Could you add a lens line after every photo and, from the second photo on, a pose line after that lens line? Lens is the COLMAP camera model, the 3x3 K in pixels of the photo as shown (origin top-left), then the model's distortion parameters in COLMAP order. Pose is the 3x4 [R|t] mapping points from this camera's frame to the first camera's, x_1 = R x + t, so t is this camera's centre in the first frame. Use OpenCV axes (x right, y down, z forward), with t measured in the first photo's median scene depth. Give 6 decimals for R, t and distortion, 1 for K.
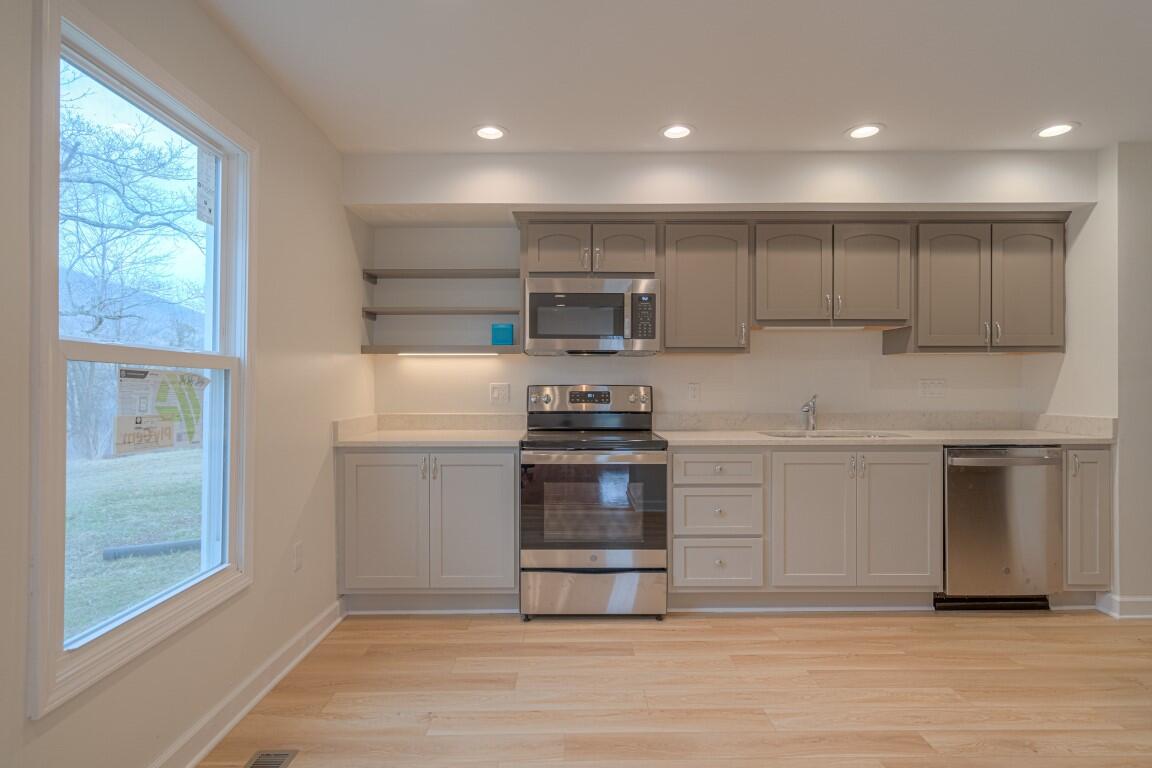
lens RADIAL K [[605.2, 0, 573.4], [0, 605.2, 386.4], [0, 0, 1]] dist [0.013514, 0.004589]
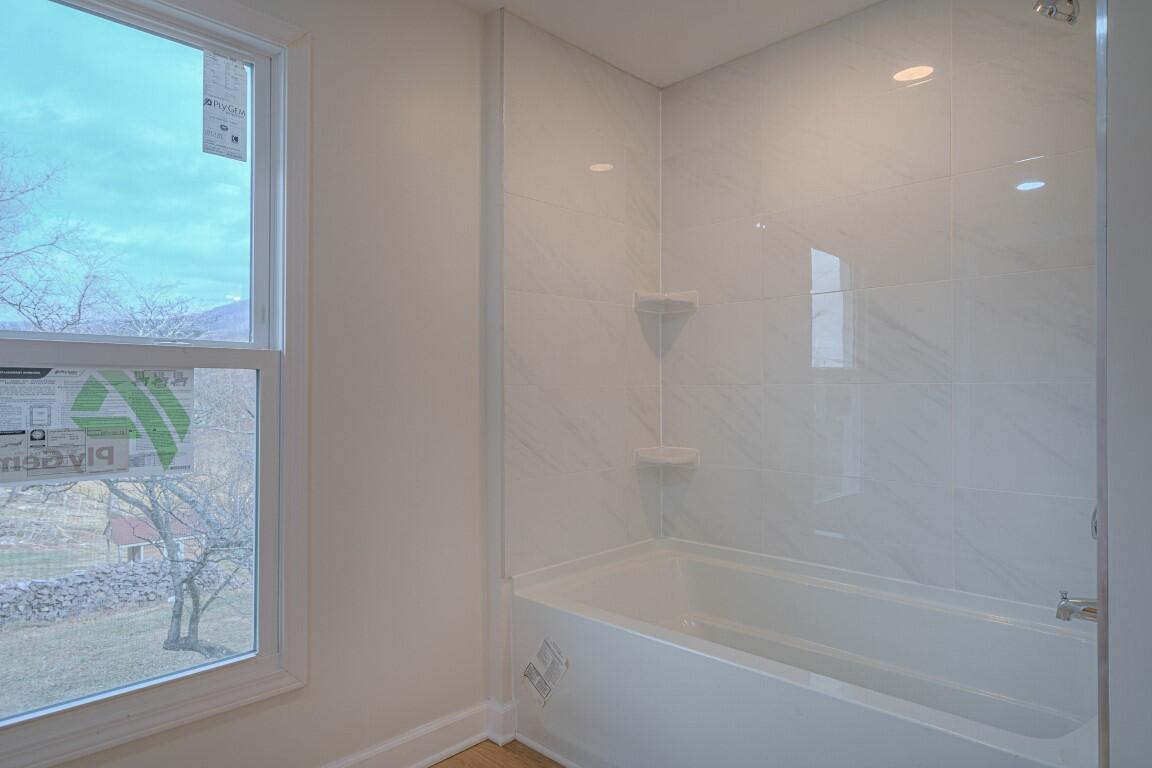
lens RADIAL K [[686.4, 0, 579.4], [0, 686.4, 388.1], [0, 0, 1]] dist [0.005137, -0.001409]
pose [[0.701708, -0.011077, -0.712379, 0.169409], [0.012700, 0.999915, -0.003038, 0.005478], [0.712352, -0.006916, 0.701789, 0.497508]]
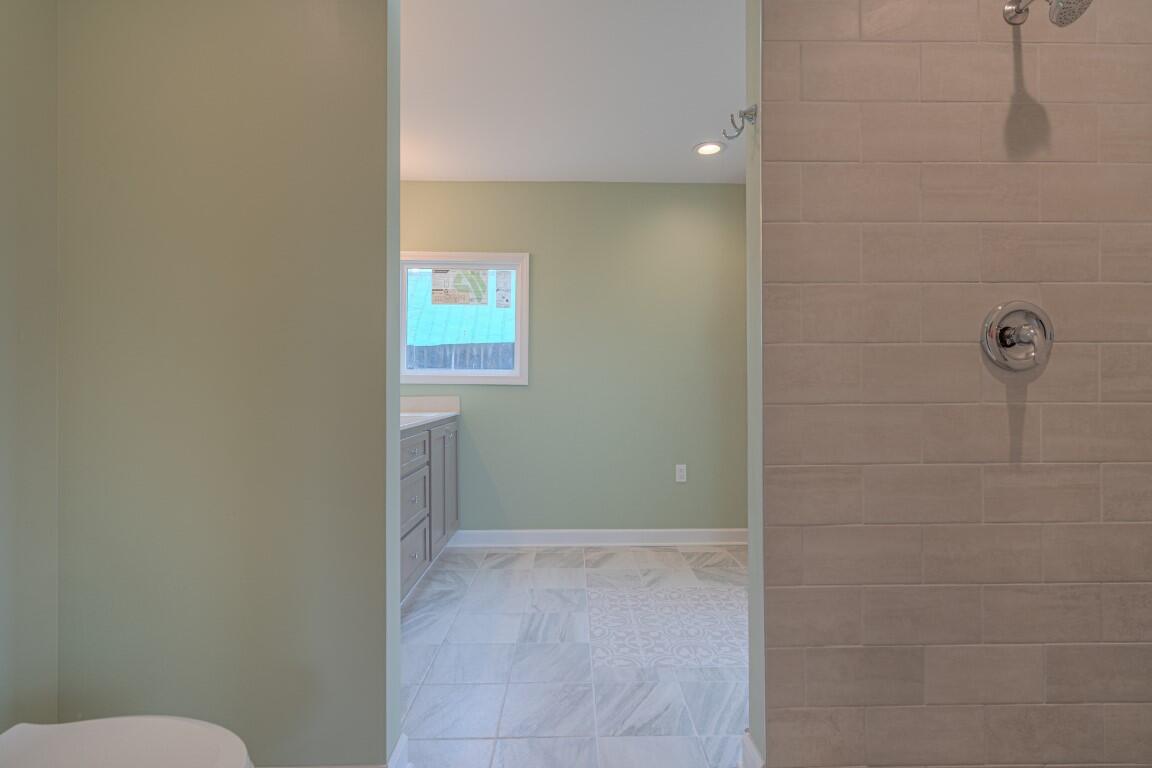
lens RADIAL K [[563.9, 0, 580.7], [0, 563.9, 385.8], [0, 0, 1]] dist [0.007832, 0.001053]
pose [[0.008578, 0.001536, -0.999962, 0.839079], [0.005176, 0.999985, 0.001581, 0.238396], [0.999950, -0.005190, 0.008570, 0.843639]]
